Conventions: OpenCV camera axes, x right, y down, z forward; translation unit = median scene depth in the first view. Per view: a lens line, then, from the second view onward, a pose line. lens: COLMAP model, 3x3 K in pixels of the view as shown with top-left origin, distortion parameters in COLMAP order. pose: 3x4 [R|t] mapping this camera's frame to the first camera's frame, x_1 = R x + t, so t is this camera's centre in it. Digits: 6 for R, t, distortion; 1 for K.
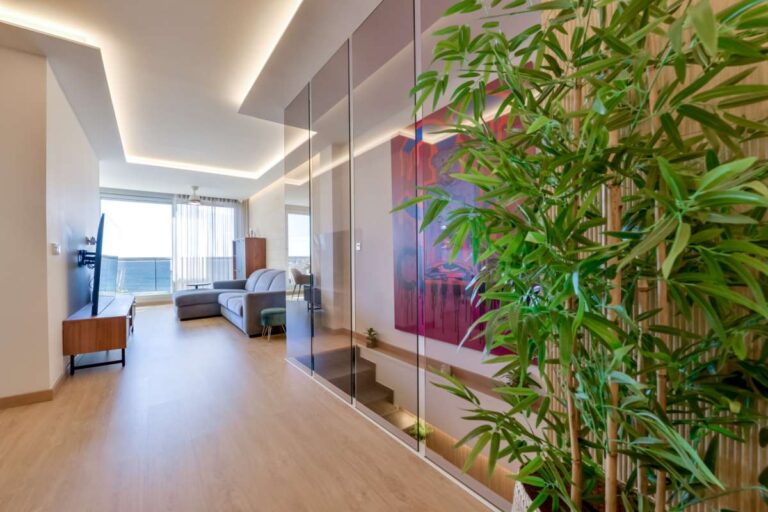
lens RADIAL K [[316.7, 0, 384.0], [0, 316.7, 256.0], [0, 0, 1]] dist [-0.001961, -0.000077]
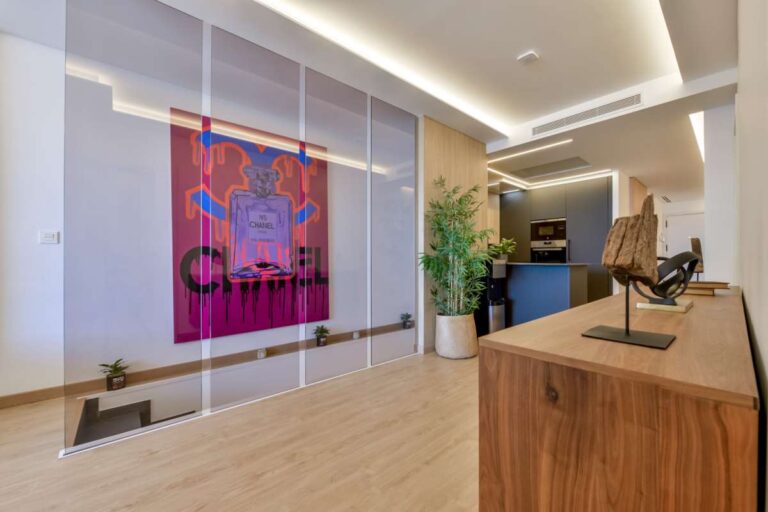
lens RADIAL K [[303.5, 0, 386.4], [0, 303.5, 258.3], [0, 0, 1]] dist [-0.005941, -0.000170]
pose [[-0.071946, 0.013087, 0.997323, -0.610547], [-0.004484, 0.999900, -0.013444, 0.011594], [-0.997398, -0.005439, -0.071880, 0.388192]]
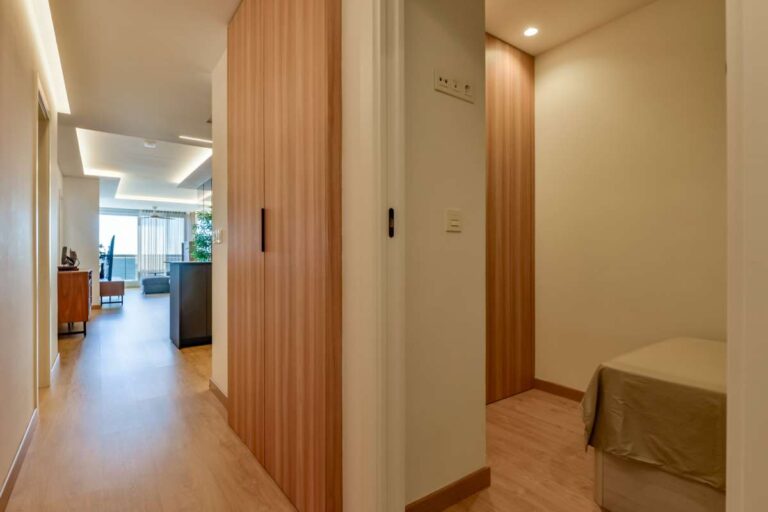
lens RADIAL K [[359.6, 0, 365.3], [0, 359.6, 256.1], [0, 0, 1]] dist [-0.000286, -0.000077]
pose [[0.999942, 0.010021, -0.004001, 0.641534], [-0.010005, 0.999942, 0.003962, -0.010313], [0.004040, -0.003922, 0.999984, -1.098125]]
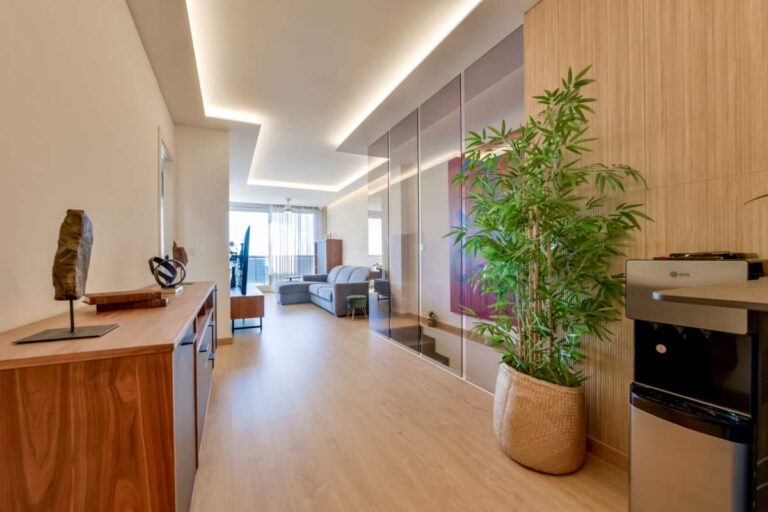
lens RADIAL K [[316.7, 0, 384.0], [0, 316.7, 256.0], [0, 0, 1]] dist [-0.001961, -0.000077]
pose [[0.982072, 0.003173, -0.188481, 0.007517], [-0.002460, 0.999989, 0.004015, -0.000778], [0.188492, -0.003479, 0.982069, -0.244049]]
